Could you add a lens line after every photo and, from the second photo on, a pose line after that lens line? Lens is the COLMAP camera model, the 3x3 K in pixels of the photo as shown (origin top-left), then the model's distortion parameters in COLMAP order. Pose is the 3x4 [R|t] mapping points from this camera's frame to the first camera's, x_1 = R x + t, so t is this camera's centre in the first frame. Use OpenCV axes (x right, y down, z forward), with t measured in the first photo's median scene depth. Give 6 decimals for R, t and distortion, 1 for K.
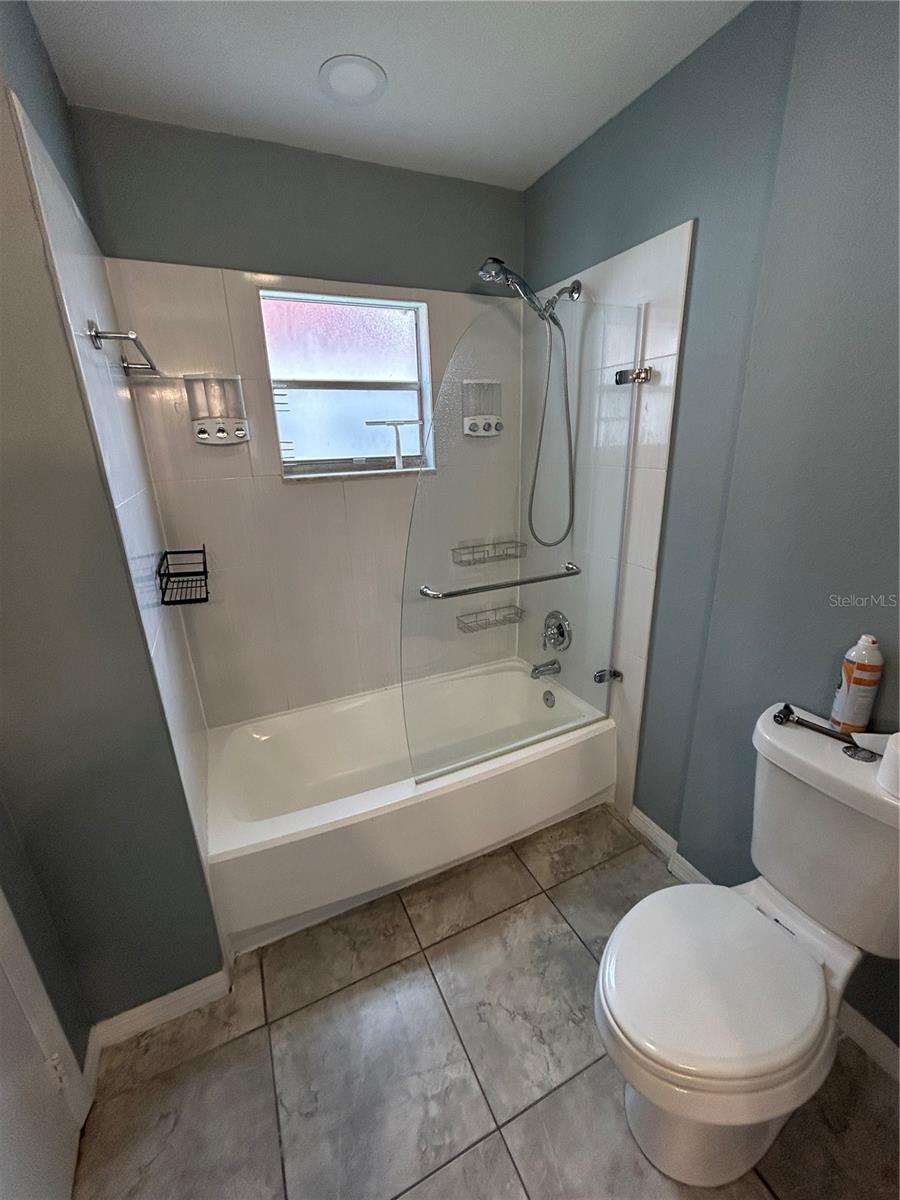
lens RADIAL K [[488.5, 0, 453.7], [0, 488.5, 599.0], [0, 0, 1]] dist [0.002477, 0.000352]
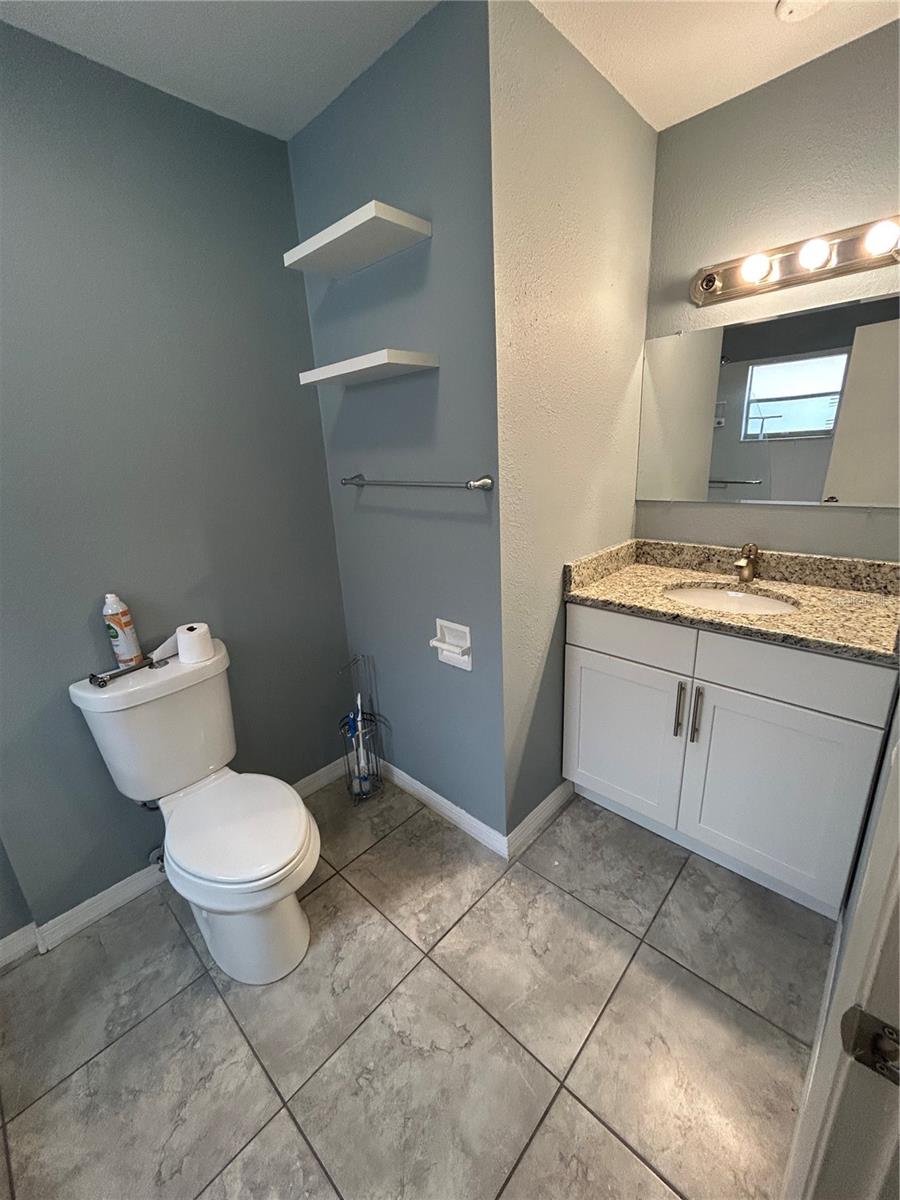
lens RADIAL K [[488.5, 0, 451.1], [0, 488.5, 597.8], [0, 0, 1]] dist [0.002477, 0.000352]
pose [[-0.356752, -0.244683, 0.901586, -0.681674], [0.347881, 0.860884, 0.371291, -0.084739], [-0.867010, 0.446104, -0.222002, 0.446743]]
